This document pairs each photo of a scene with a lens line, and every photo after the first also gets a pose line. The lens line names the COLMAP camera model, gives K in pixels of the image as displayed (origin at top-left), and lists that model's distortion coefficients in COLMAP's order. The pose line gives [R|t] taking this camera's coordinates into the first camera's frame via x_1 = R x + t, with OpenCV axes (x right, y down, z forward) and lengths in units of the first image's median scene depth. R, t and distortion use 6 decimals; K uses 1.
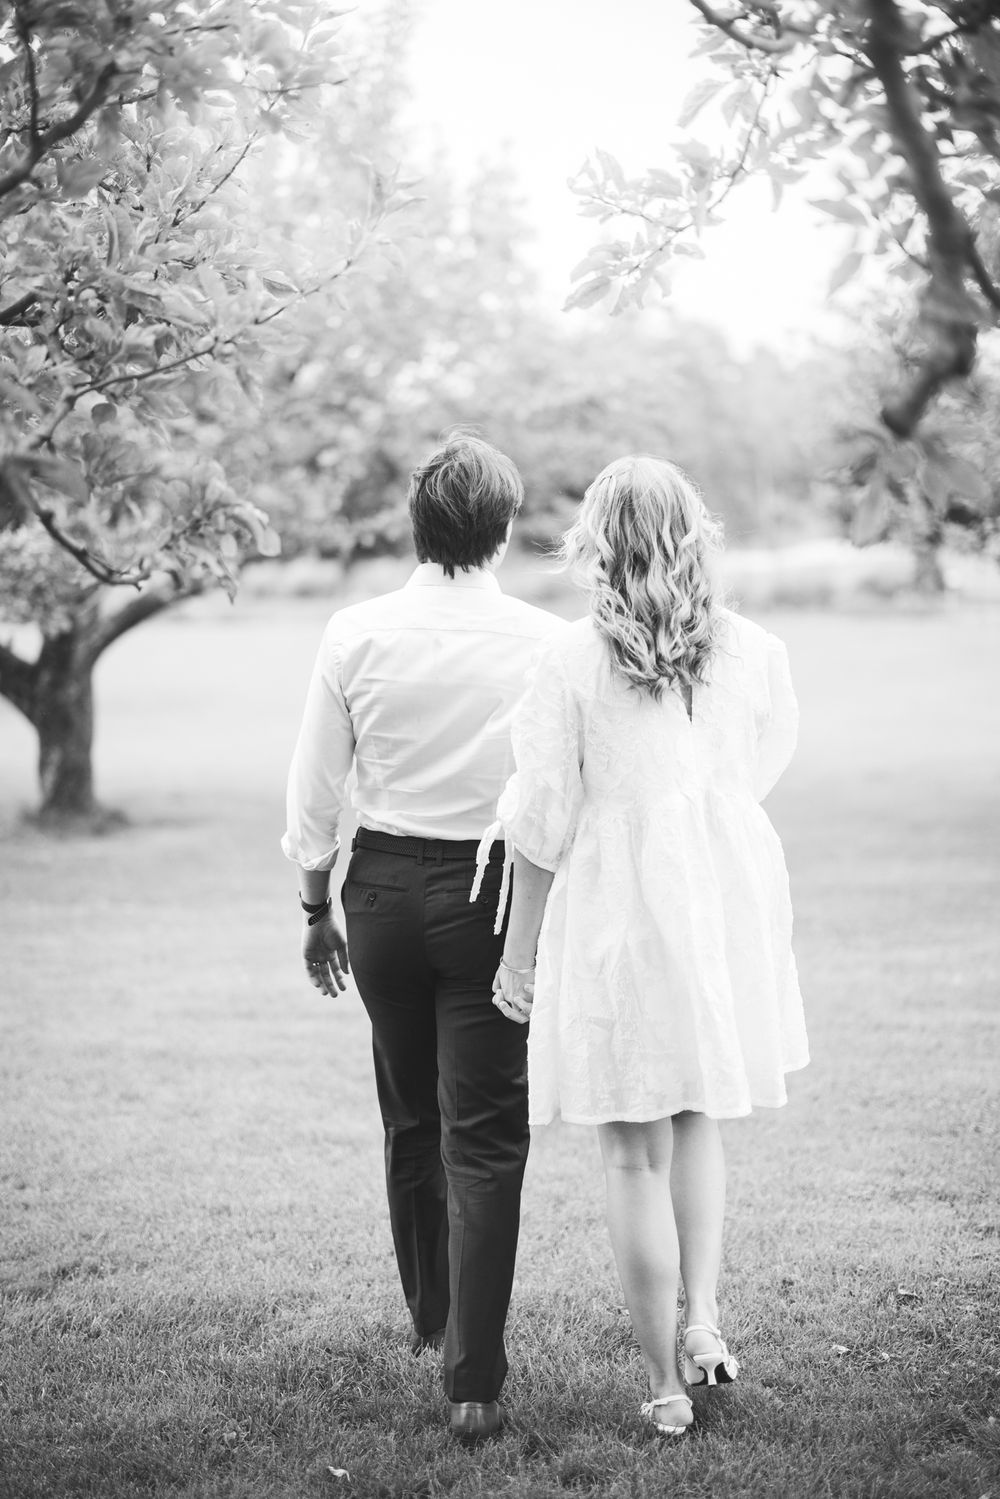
lens RADIAL K [[2211.3, 0, 500.0], [0, 2211.3, 749.5], [0, 0, 1]] dist [-0.063886, -0.092553]
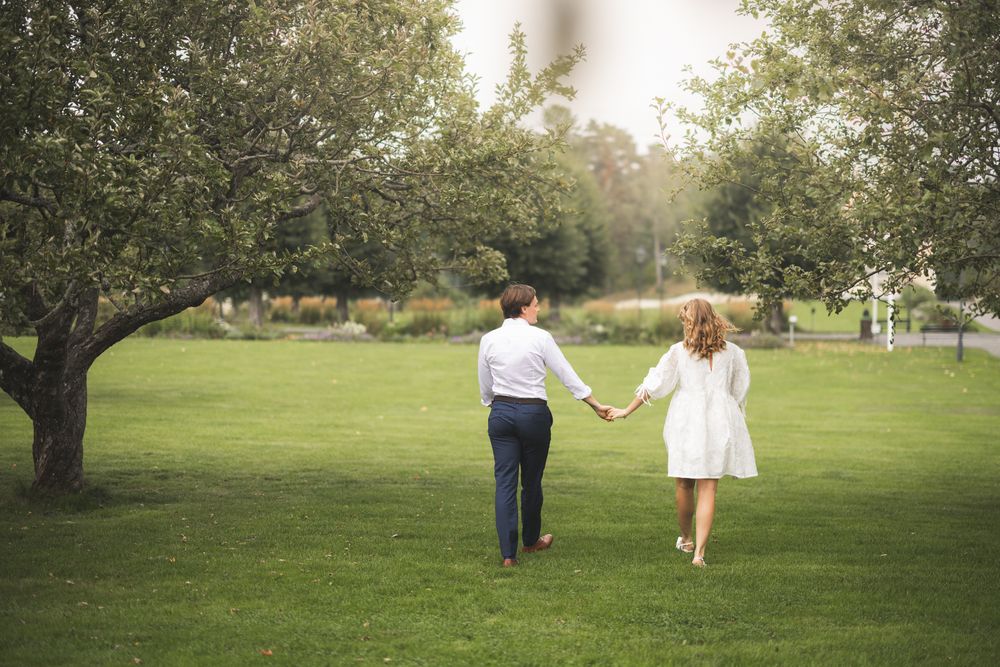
lens RADIAL K [[1475.2, 0, 502.0], [0, 1475.2, 361.2], [0, 0, 1]] dist [-0.063886, -0.092553]
pose [[0.999598, 0.027867, 0.005251, 0.041041], [-0.027591, 0.998522, -0.046833, -0.010115], [-0.006548, 0.046670, 0.998889, 0.189664]]
